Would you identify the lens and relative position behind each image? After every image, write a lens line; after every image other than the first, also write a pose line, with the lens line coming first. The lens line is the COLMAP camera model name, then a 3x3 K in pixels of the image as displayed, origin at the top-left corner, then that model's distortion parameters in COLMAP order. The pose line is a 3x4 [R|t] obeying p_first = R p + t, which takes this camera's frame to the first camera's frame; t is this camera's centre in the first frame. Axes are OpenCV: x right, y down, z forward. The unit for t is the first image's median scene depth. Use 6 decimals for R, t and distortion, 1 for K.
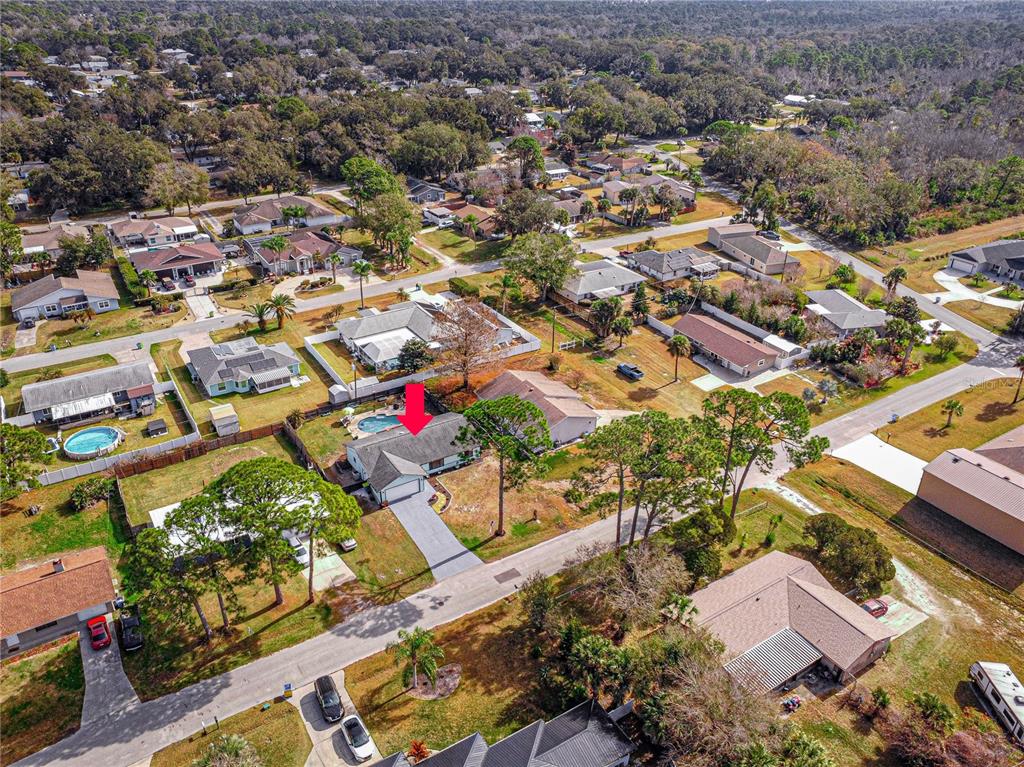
lens RADIAL K [[774.4, 0, 516.8], [0, 774.4, 346.6], [0, 0, 1]] dist [-0.125806, 0.160763]
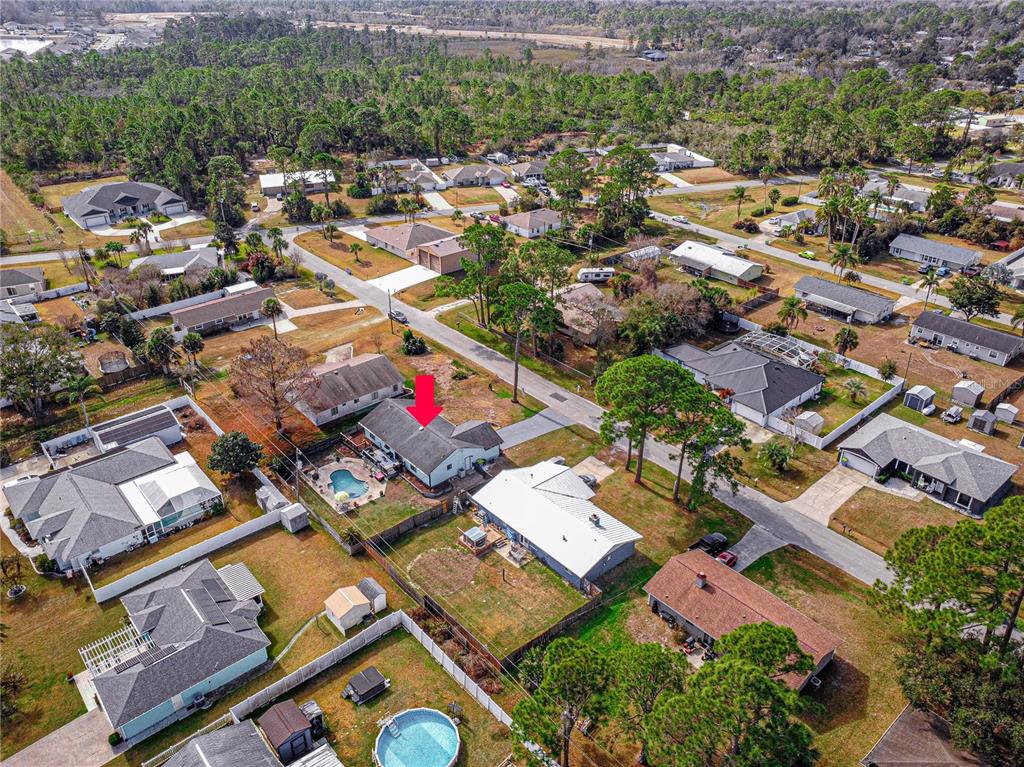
lens RADIAL K [[774.4, 0, 516.8], [0, 774.4, 346.6], [0, 0, 1]] dist [-0.125806, 0.160763]
pose [[-0.160740, -0.453259, 0.876766, -0.985184], [0.426708, 0.769096, 0.475826, -0.391348], [-0.889990, 0.450608, 0.069785, 0.767309]]
